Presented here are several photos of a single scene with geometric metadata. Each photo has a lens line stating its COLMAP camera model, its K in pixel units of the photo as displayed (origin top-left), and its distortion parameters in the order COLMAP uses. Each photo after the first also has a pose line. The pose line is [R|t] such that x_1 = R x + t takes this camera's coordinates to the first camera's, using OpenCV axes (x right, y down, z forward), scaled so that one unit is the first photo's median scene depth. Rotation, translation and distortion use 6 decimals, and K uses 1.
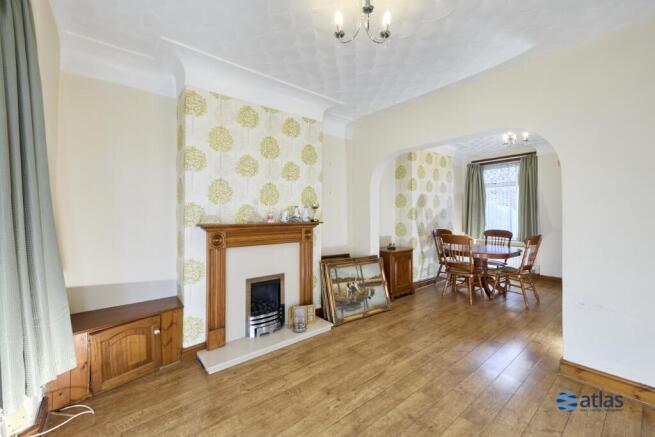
lens RADIAL K [[262.1, 0, 327.2], [0, 262.1, 215.5], [0, 0, 1]] dist [0.013446, 0.000150]
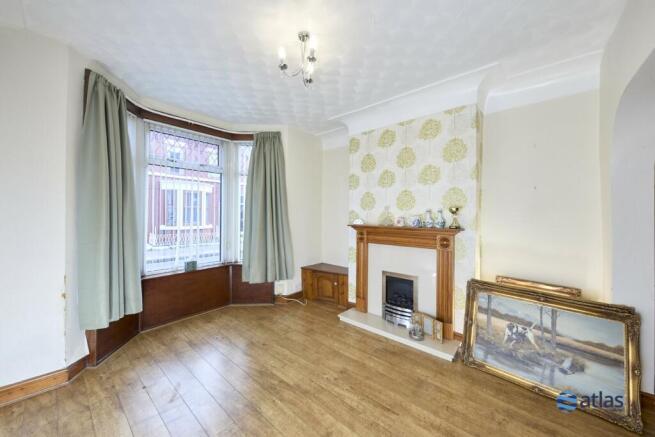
lens RADIAL K [[233.4, 0, 326.6], [0, 233.4, 219.6], [0, 0, 1]] dist [-0.007042, -0.000058]
pose [[0.177504, 0.016022, -0.983990, 0.728840], [-0.017829, 0.999756, 0.013063, -0.008409], [0.983959, 0.015225, 0.177747, 0.546295]]
